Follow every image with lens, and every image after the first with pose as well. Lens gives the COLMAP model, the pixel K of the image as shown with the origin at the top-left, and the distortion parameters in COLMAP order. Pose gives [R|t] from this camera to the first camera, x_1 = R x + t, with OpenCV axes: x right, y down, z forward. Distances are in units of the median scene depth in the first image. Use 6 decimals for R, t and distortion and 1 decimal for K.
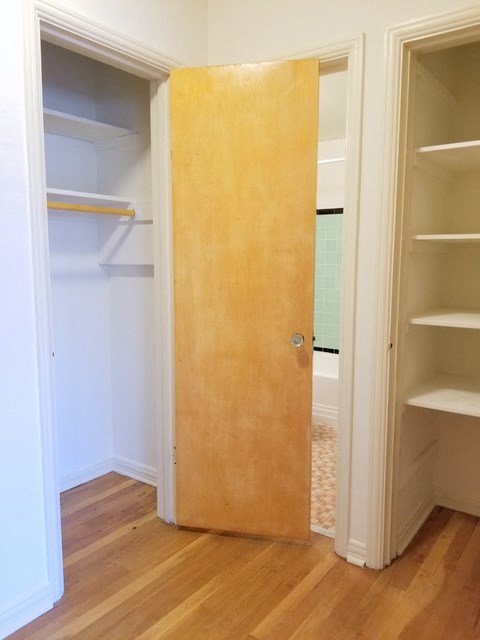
lens RADIAL K [[499.6, 0, 240.0], [0, 499.6, 320.0], [0, 0, 1]] dist [0.036315, -0.056267]
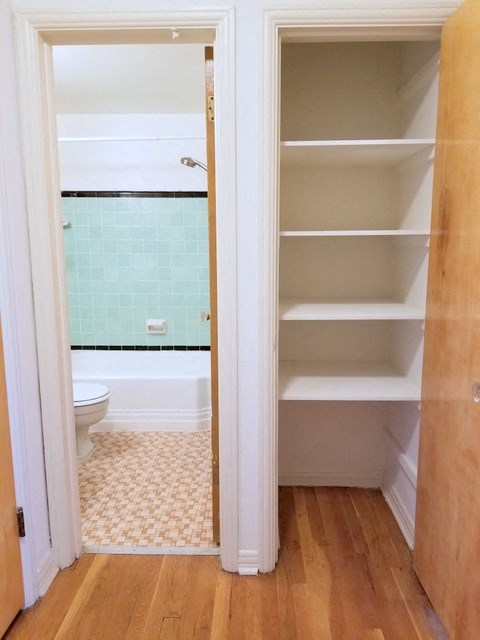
lens RADIAL K [[499.6, 0, 240.0], [0, 499.6, 320.0], [0, 0, 1]] dist [0.036315, -0.056267]
pose [[0.827843, -0.099581, 0.552050, -0.261736], [0.081402, 0.995026, 0.057419, -0.052917], [-0.555022, -0.002596, 0.831832, 0.210077]]
